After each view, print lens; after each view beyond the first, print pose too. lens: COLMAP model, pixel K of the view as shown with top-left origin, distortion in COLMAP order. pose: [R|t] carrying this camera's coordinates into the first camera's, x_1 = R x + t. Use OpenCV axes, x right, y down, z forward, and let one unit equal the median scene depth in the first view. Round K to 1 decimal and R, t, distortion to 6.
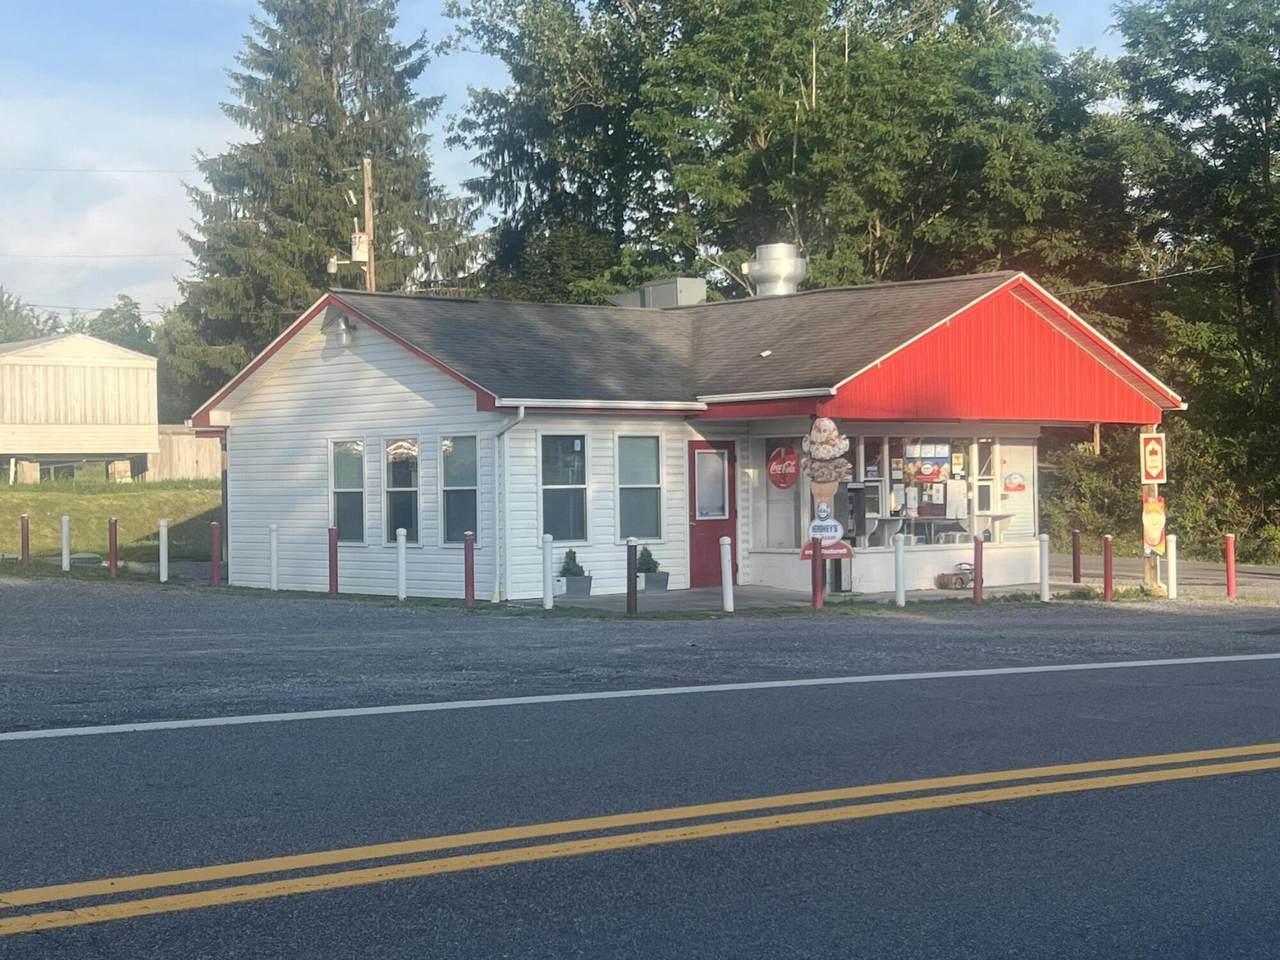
lens RADIAL K [[2132.9, 0, 639.0], [0, 2132.9, 502.8], [0, 0, 1]] dist [0.112723, -0.109416]
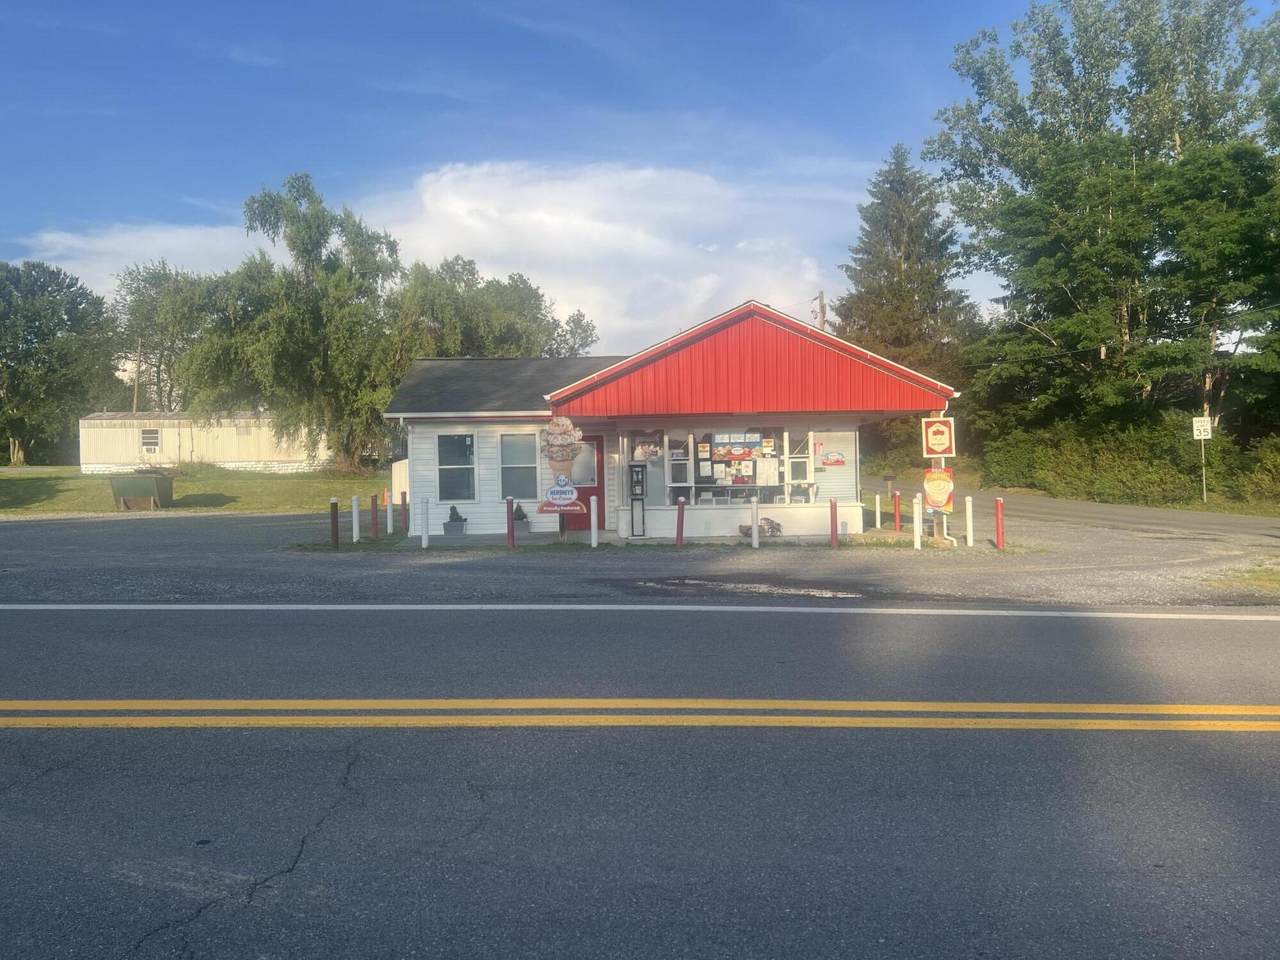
lens RADIAL K [[964.3, 0, 637.9], [0, 964.3, 485.8], [0, 0, 1]] dist [0.134794, -0.174123]
pose [[0.784061, -0.004443, -0.620667, 0.461001], [0.005826, 0.999983, 0.000202, 0.006573], [0.620656, -0.003774, 0.784074, 0.443298]]
